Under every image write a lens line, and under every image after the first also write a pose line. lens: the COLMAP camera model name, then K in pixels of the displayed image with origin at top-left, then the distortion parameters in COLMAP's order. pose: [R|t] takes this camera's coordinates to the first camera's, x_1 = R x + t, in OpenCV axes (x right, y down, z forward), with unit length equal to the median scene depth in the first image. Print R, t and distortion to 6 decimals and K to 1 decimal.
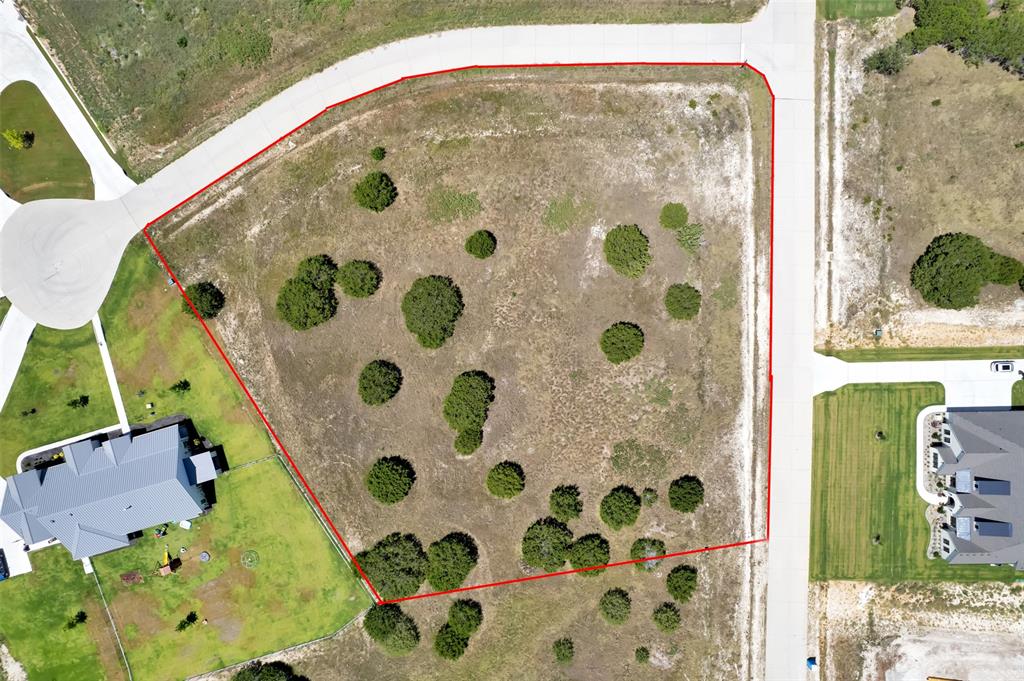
lens RADIAL K [[674.5, 0, 512.0], [0, 674.5, 340.5], [0, 0, 1]] dist [-0.076376, 0.067805]
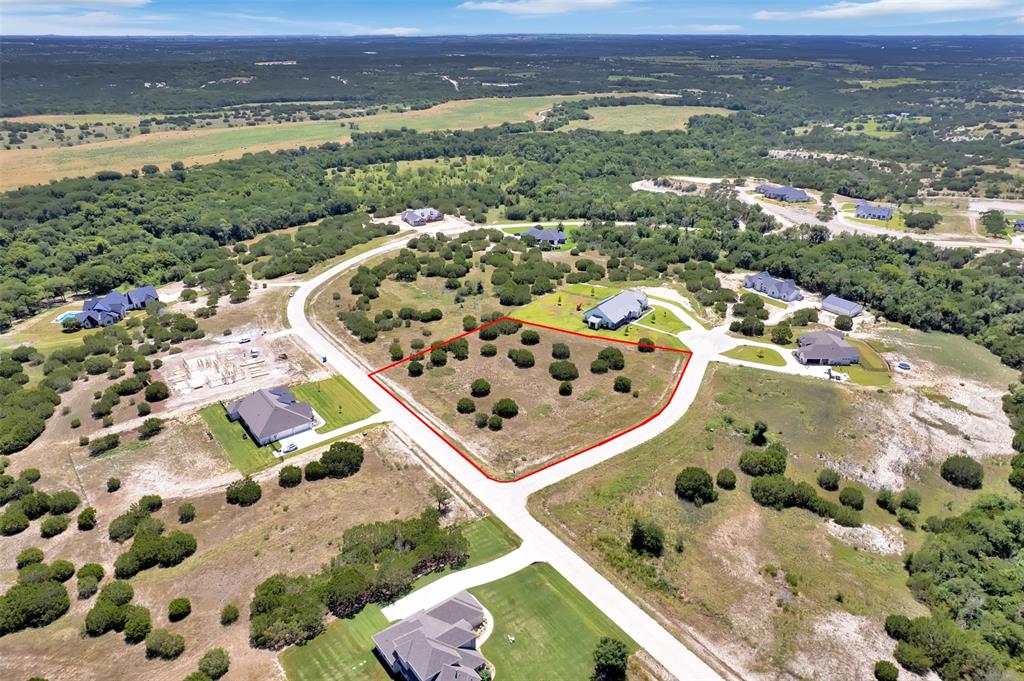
lens RADIAL K [[683.3, 0, 519.2], [0, 683.3, 340.9], [0, 0, 1]] dist [-0.075381, 0.069449]
pose [[-0.802408, 0.274869, -0.529706, 1.105804], [-0.596712, -0.356631, 0.718852, -1.470560], [0.008681, 0.892895, 0.450181, -0.051183]]
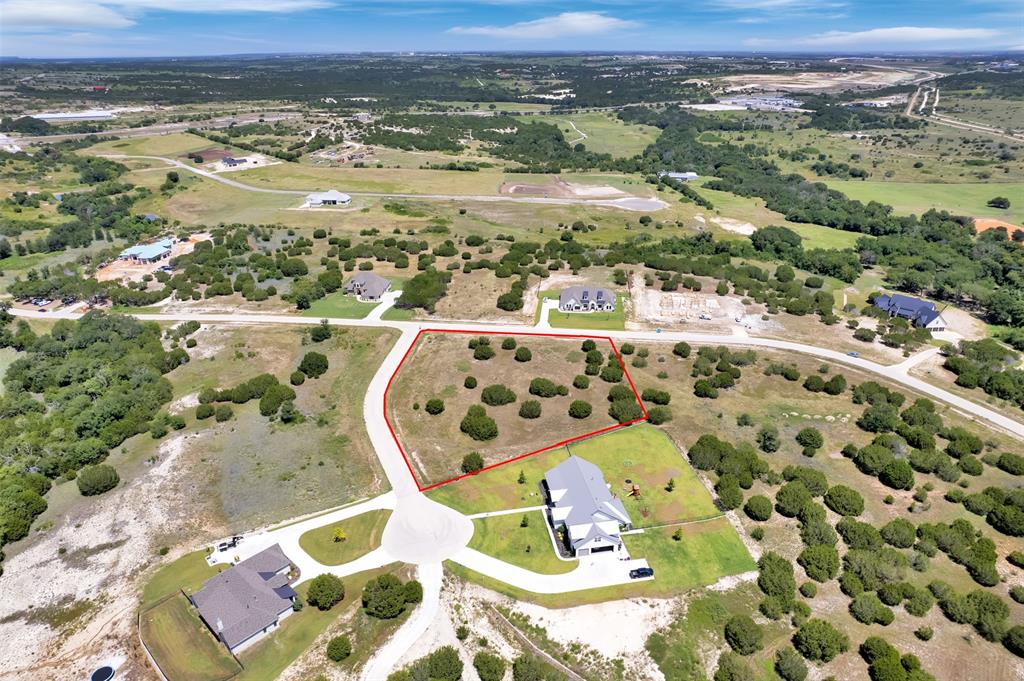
lens RADIAL K [[665.9, 0, 518.0], [0, 665.9, 340.2], [0, 0, 1]] dist [-0.081918, 0.075969]
pose [[0.113847, -0.381246, 0.917437, -1.922954], [0.993193, 0.020794, -0.114607, 0.248811], [0.024616, 0.924240, 0.381018, 0.063266]]
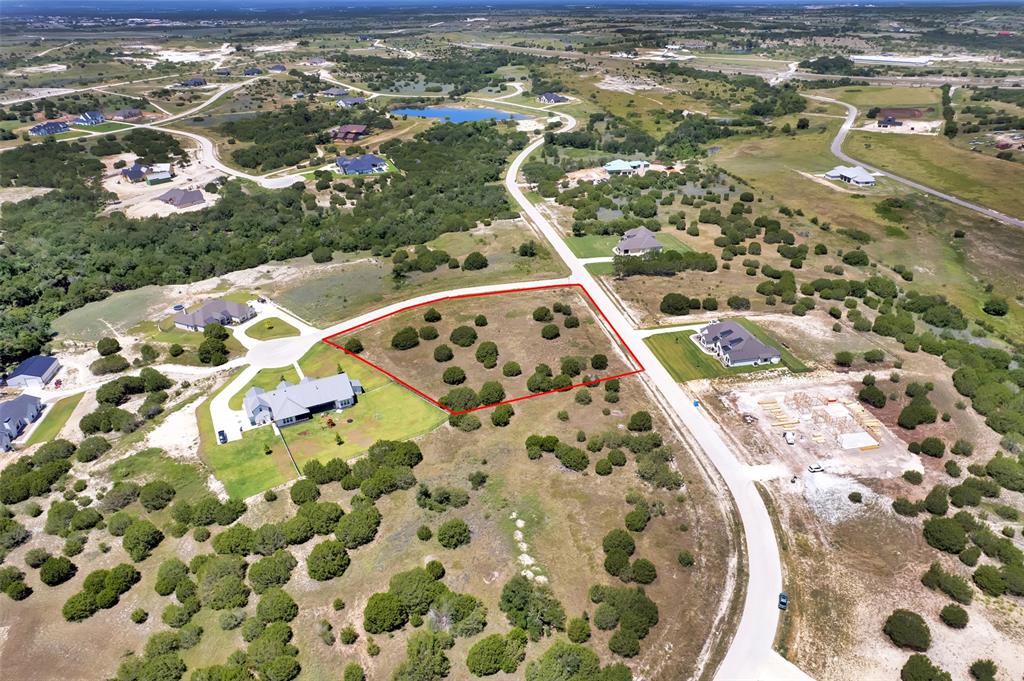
lens RADIAL K [[683.3, 0, 519.2], [0, 683.3, 340.9], [0, 0, 1]] dist [-0.075381, 0.069449]
pose [[0.978047, -0.073619, 0.194945, -0.378527], [0.207506, 0.429797, -0.878758, 1.967102], [-0.019094, 0.899919, 0.435638, 0.034579]]
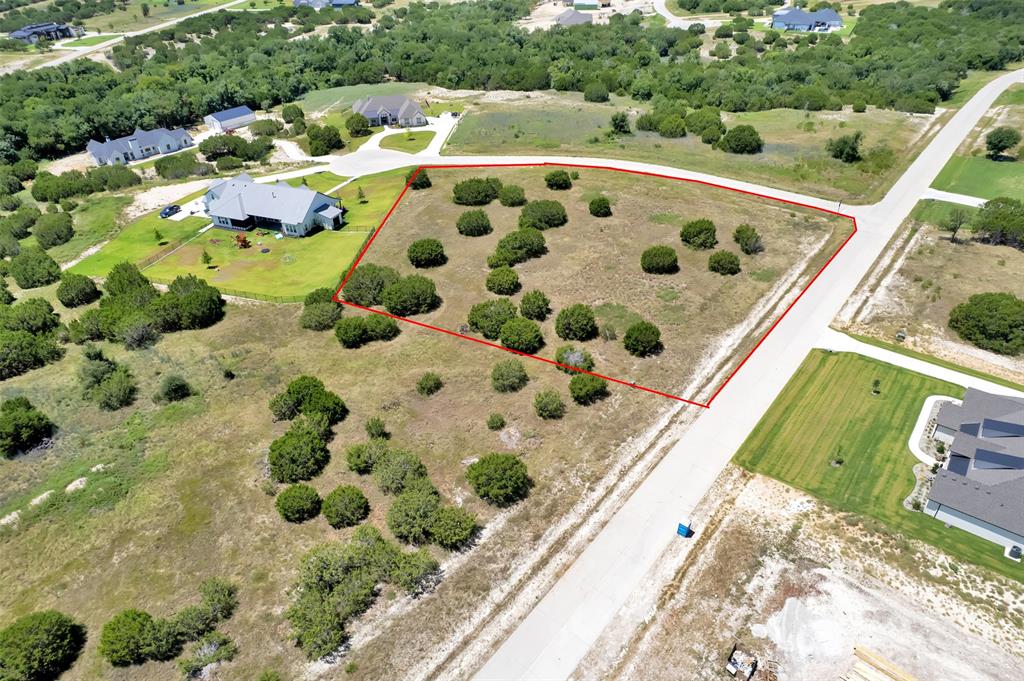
lens RADIAL K [[683.3, 0, 519.2], [0, 683.3, 340.9], [0, 0, 1]] dist [-0.075381, 0.069449]
pose [[0.787931, 0.354642, -0.503382, 0.599666], [-0.615455, 0.427708, -0.662028, 0.964306], [-0.019483, 0.831442, 0.555270, 0.466215]]
